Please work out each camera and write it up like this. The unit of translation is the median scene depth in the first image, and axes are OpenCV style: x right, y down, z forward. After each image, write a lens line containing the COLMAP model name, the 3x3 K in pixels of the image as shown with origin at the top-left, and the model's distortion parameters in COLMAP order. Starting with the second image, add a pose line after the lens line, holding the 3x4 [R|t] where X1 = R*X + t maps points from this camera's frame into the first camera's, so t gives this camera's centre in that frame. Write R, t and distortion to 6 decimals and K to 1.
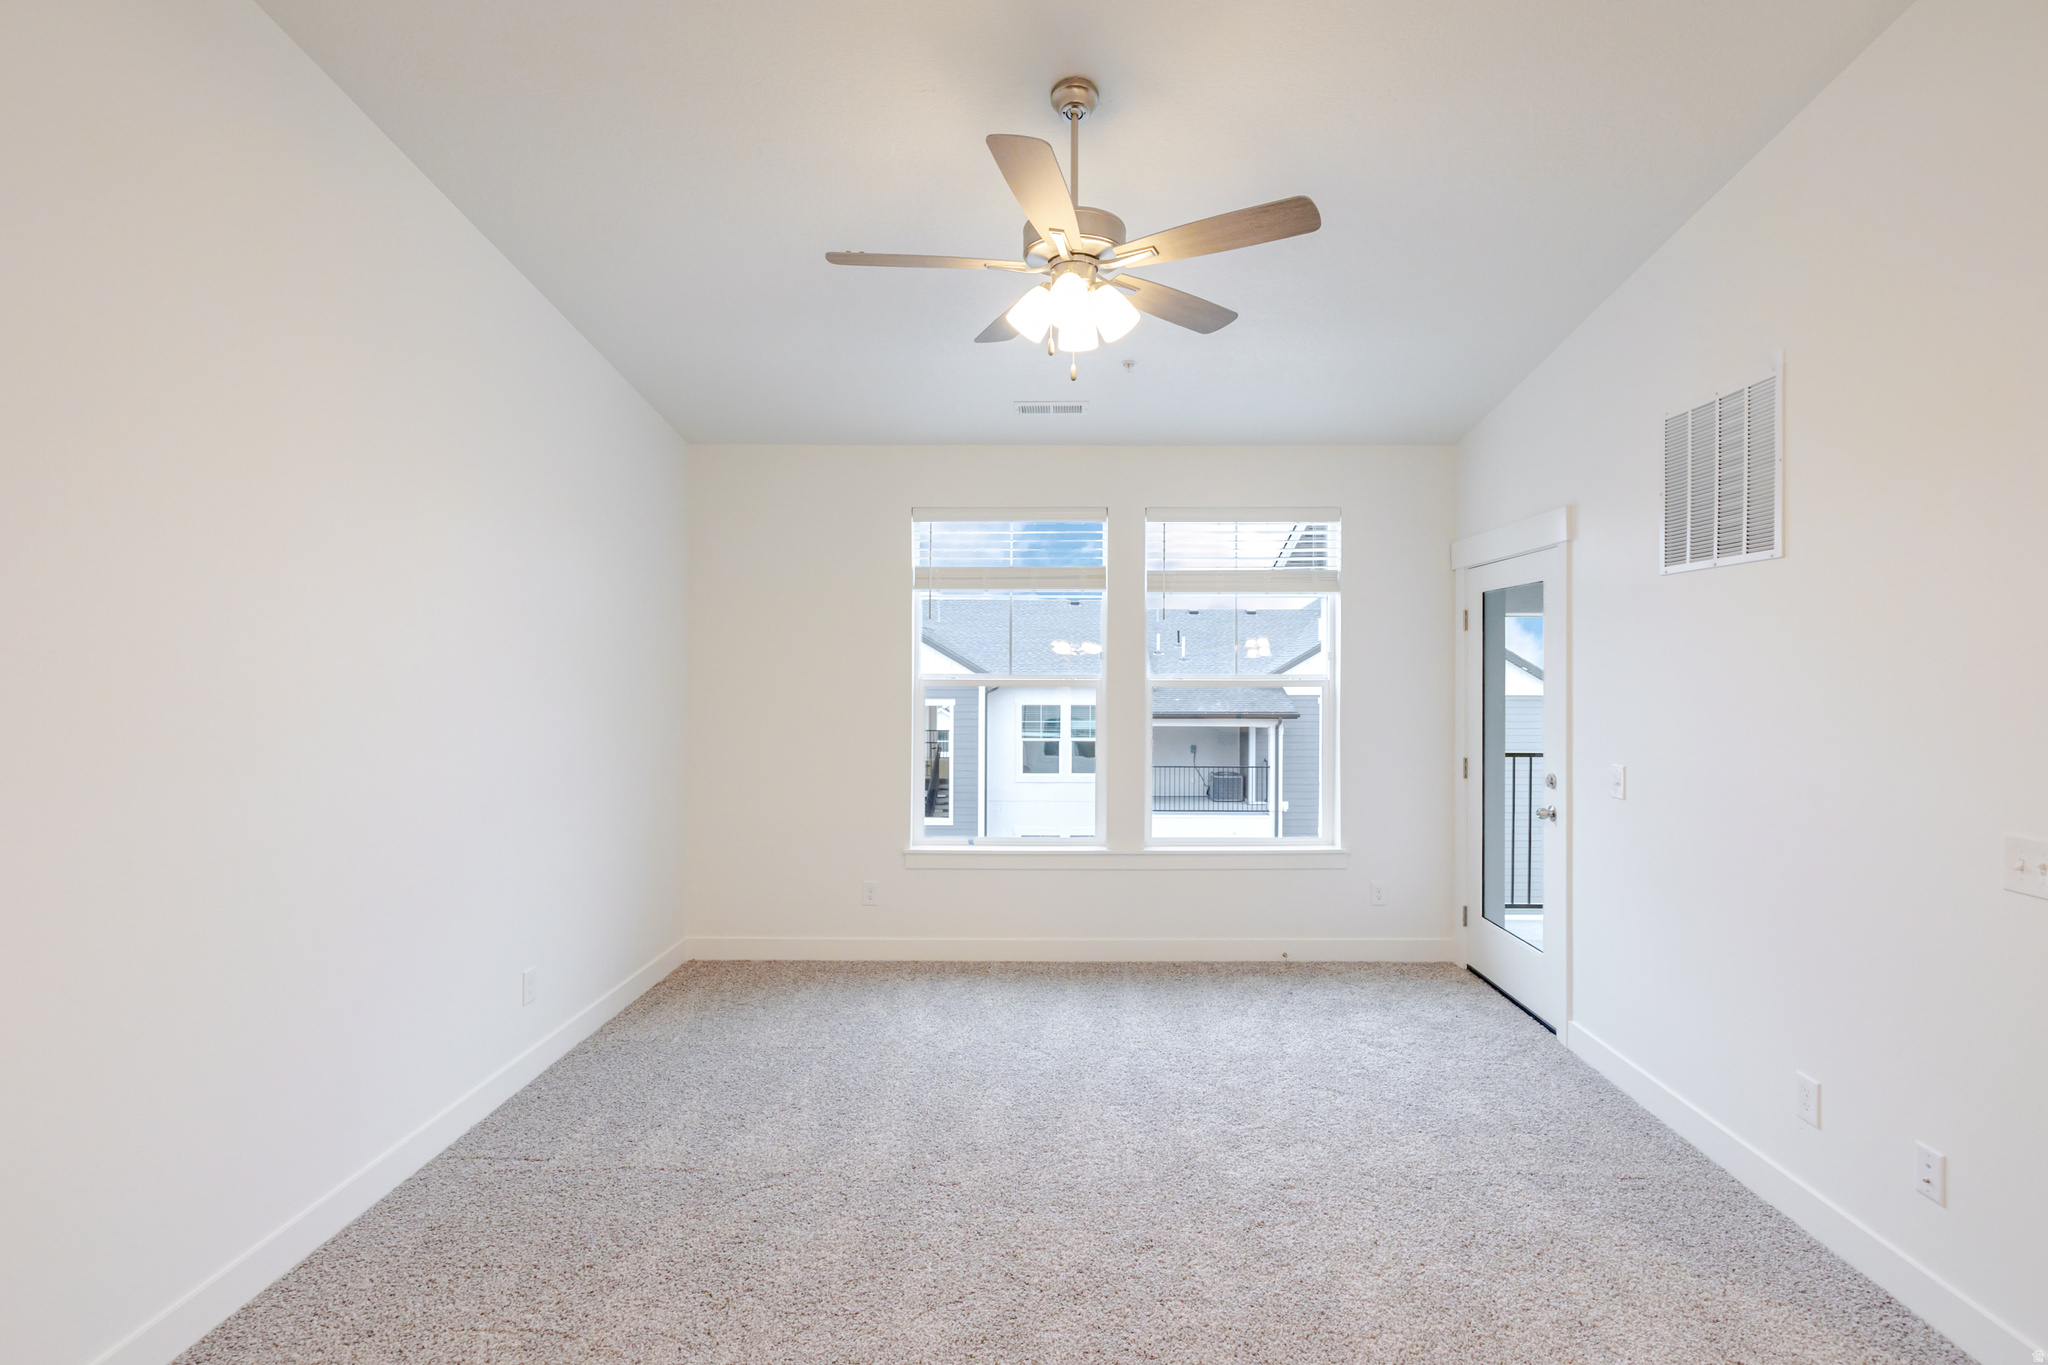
lens RADIAL K [[908.7, 0, 1009.2], [0, 908.7, 680.1], [0, 0, 1]] dist [0.000420, 0.000261]
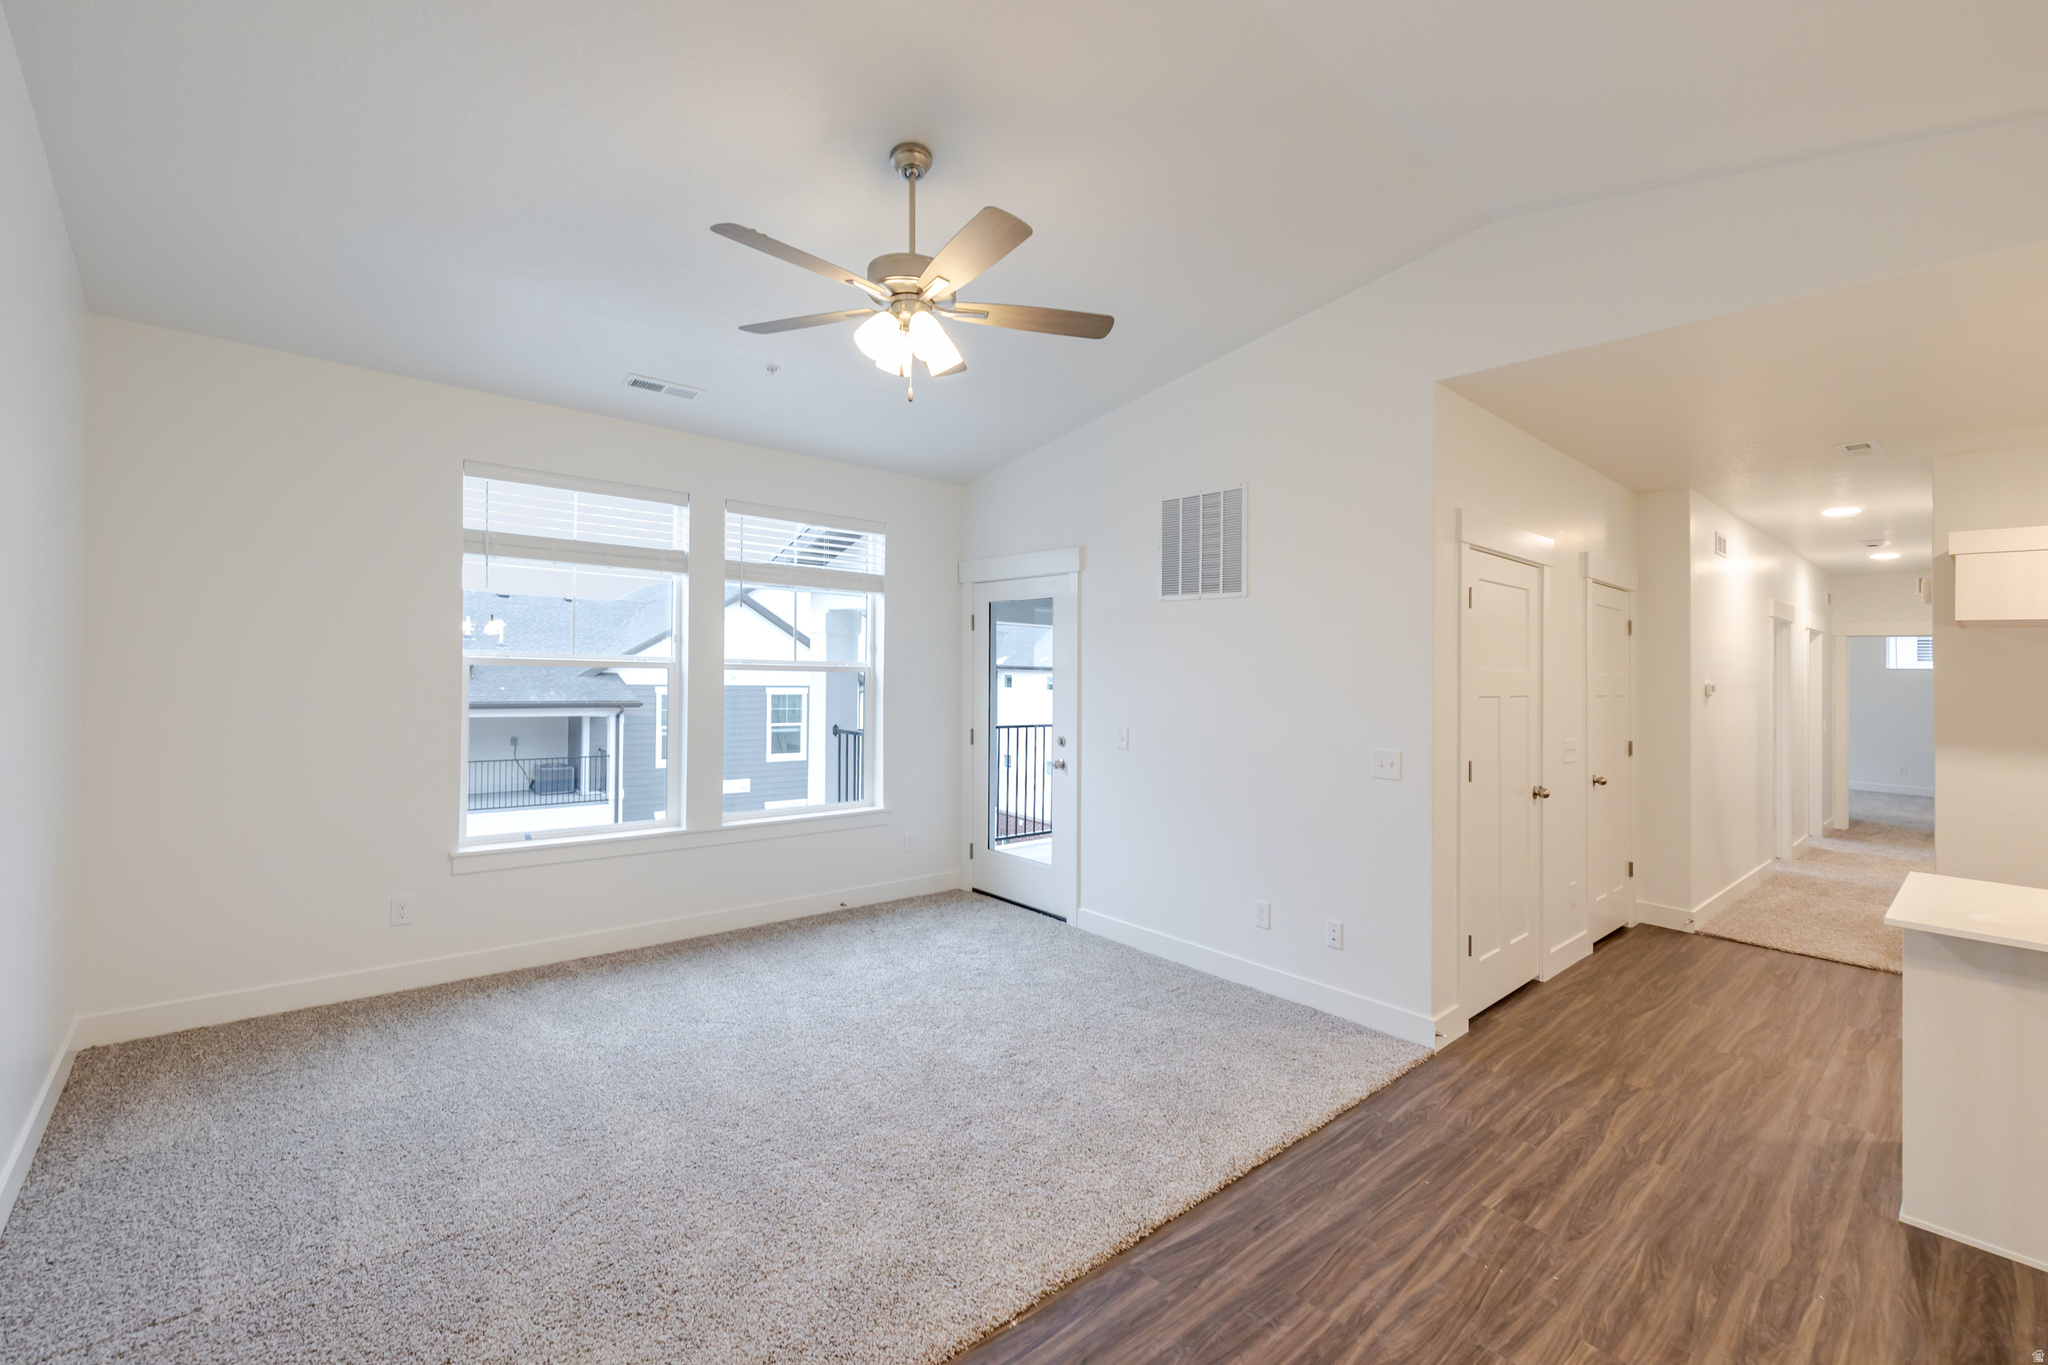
lens RADIAL K [[908.7, 0, 917.4], [0, 908.7, 667.1], [0, 0, 1]] dist [0.000420, 0.000261]
pose [[0.762614, 0.020093, 0.646542, -0.395196], [-0.016699, 0.999796, -0.011376, 0.013808], [-0.646638, -0.002121, 0.762794, 0.062128]]
